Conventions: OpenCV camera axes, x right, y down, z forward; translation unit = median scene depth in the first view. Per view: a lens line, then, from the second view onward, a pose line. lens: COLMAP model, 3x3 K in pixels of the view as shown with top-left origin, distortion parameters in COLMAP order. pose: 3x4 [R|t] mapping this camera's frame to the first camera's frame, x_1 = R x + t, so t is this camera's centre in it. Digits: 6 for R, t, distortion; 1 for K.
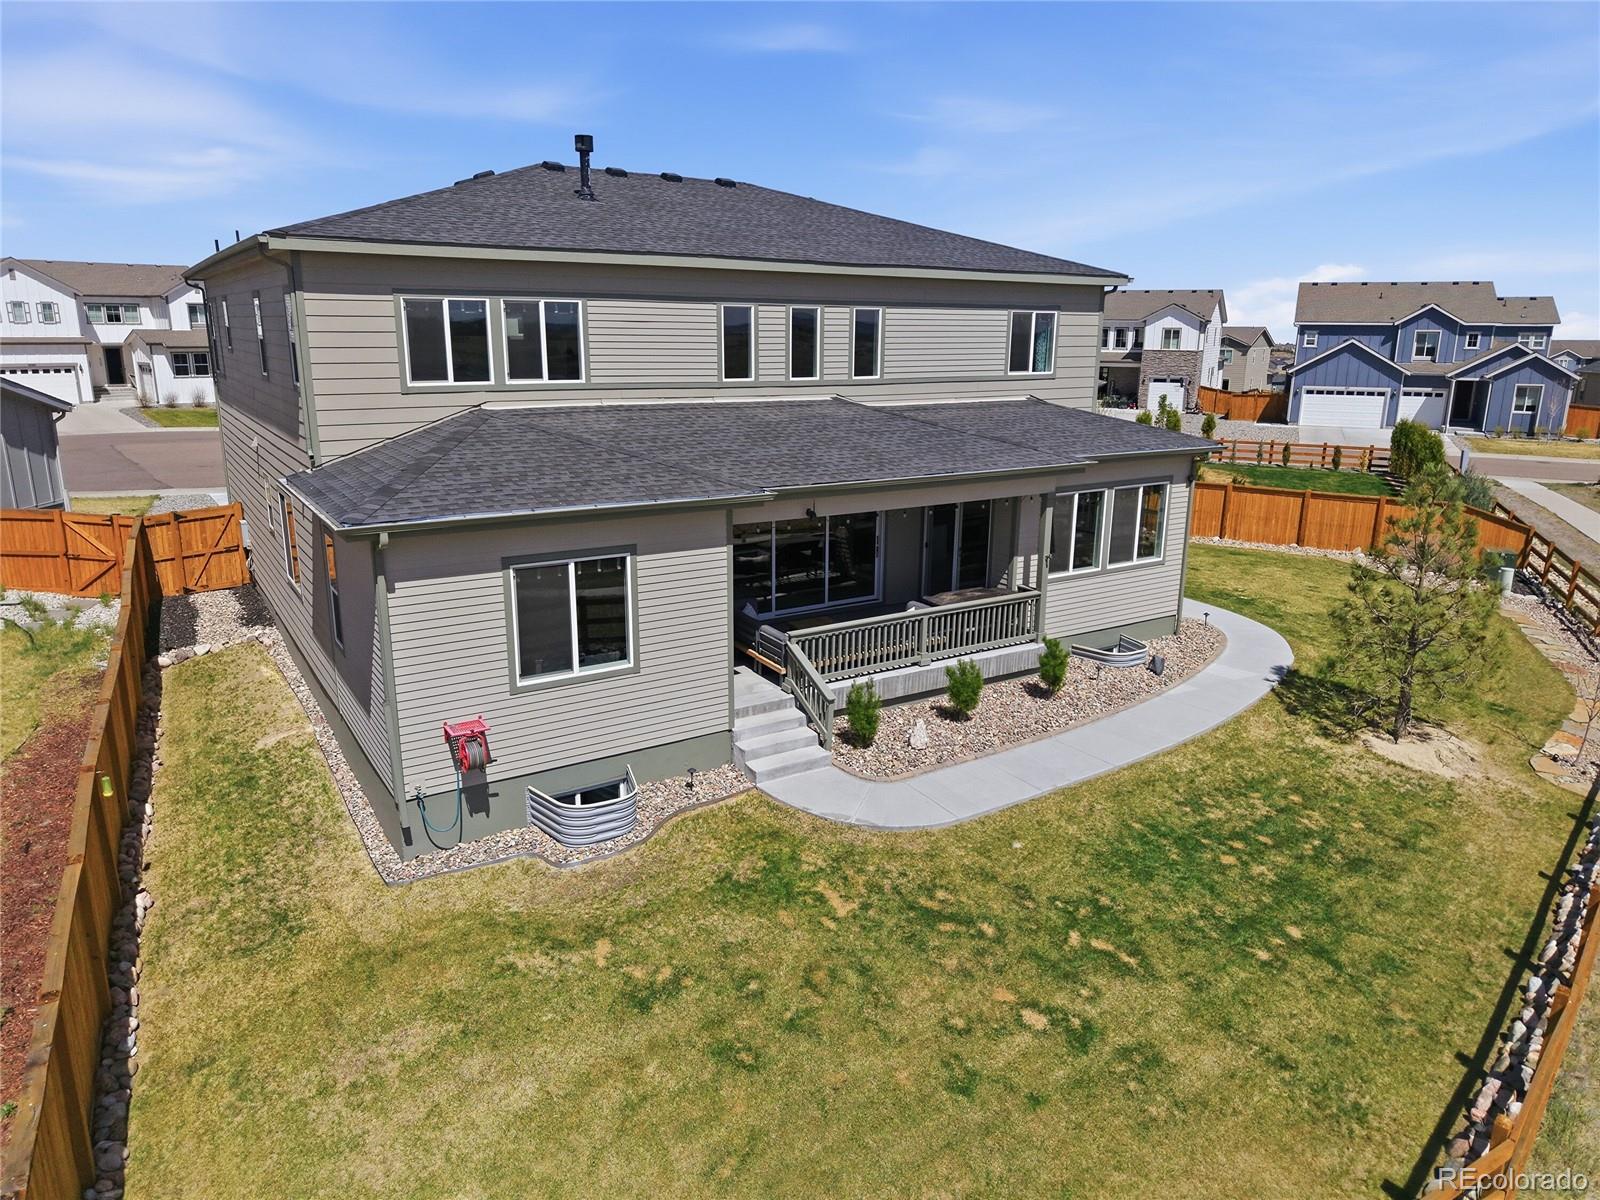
lens RADIAL K [[1051.7, 0, 811.6], [0, 1051.7, 631.1], [0, 0, 1]] dist [0.011956, -0.017449]
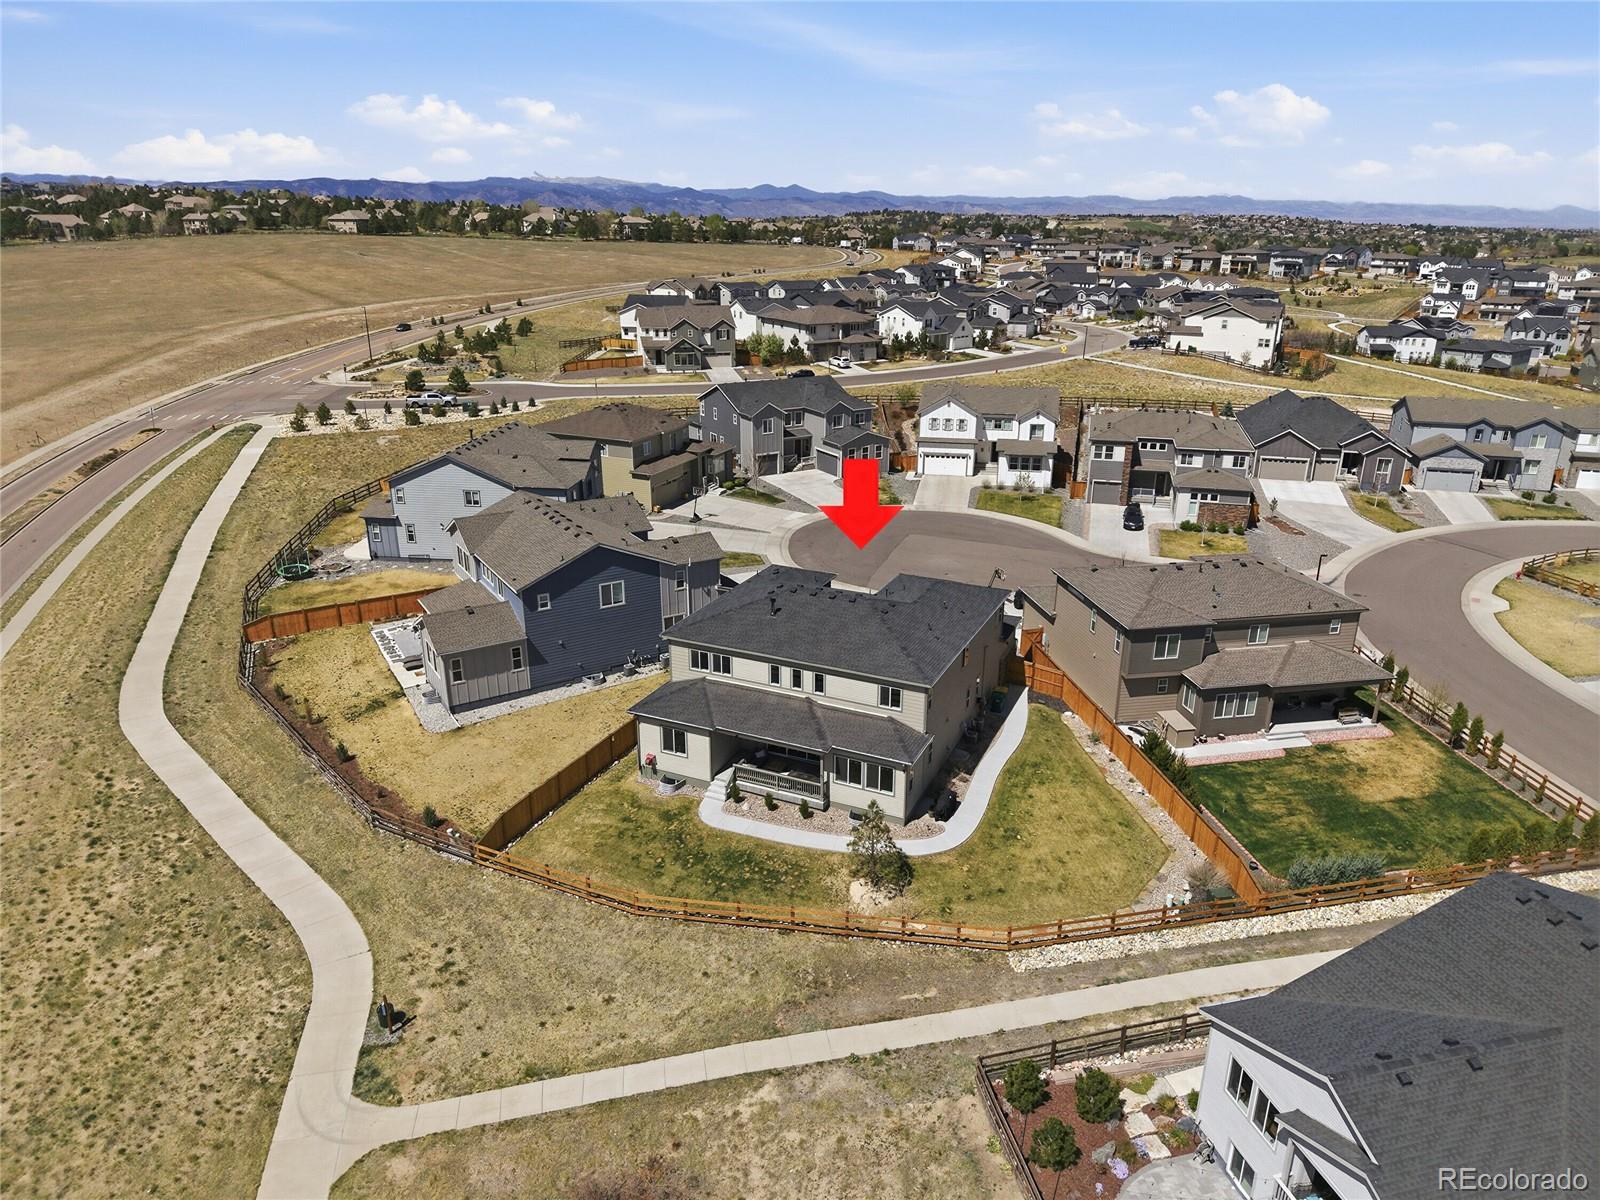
lens RADIAL K [[1051.7, 0, 782.7], [0, 1051.7, 591.5], [0, 0, 1]] dist [0.011956, -0.017449]
pose [[0.528921, 0.263610, -0.806692, 2.711601], [-0.230983, 0.959367, 0.162053, -1.143349], [0.816633, 0.100619, 0.568319, -0.928456]]
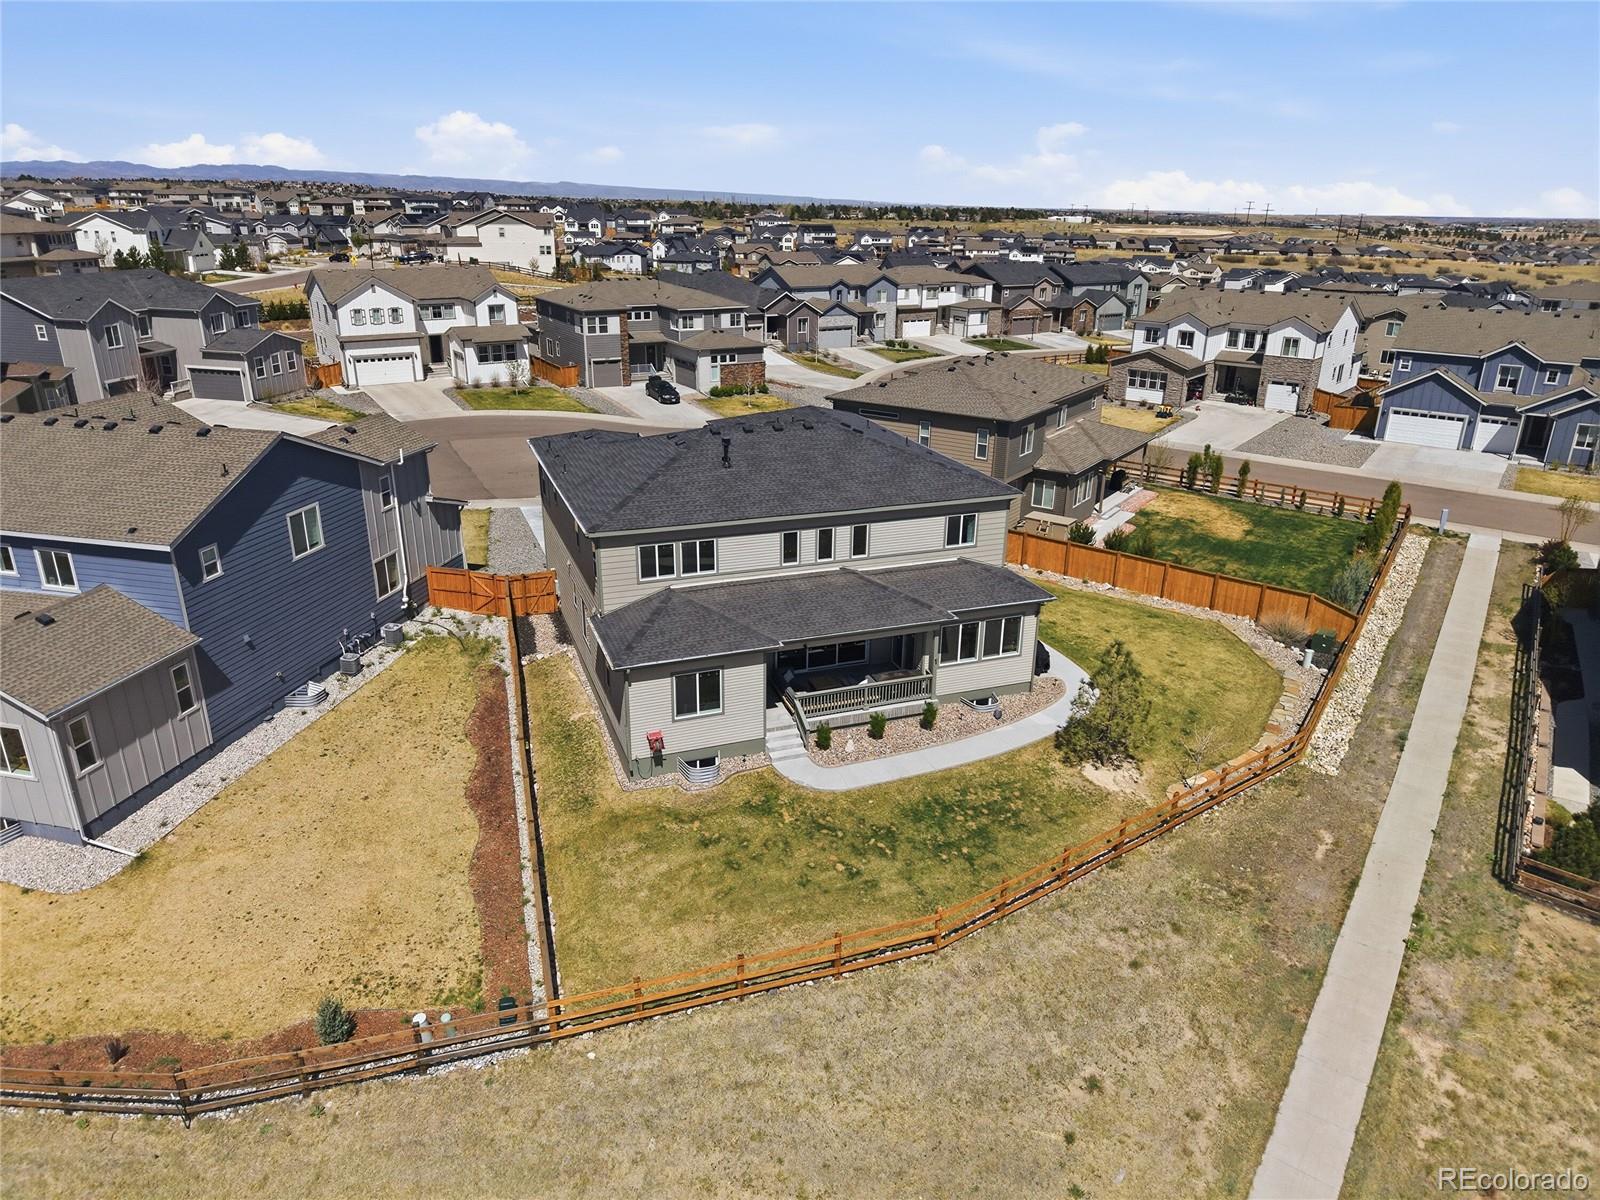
lens RADIAL K [[1051.7, 0, 808.8], [0, 1051.7, 603.4], [0, 0, 1]] dist [0.011956, -0.017449]
pose [[0.977596, 0.075935, -0.196316, 0.416015], [-0.059648, 0.994369, 0.087593, -0.378211], [0.201862, -0.073920, 0.976620, -1.128576]]
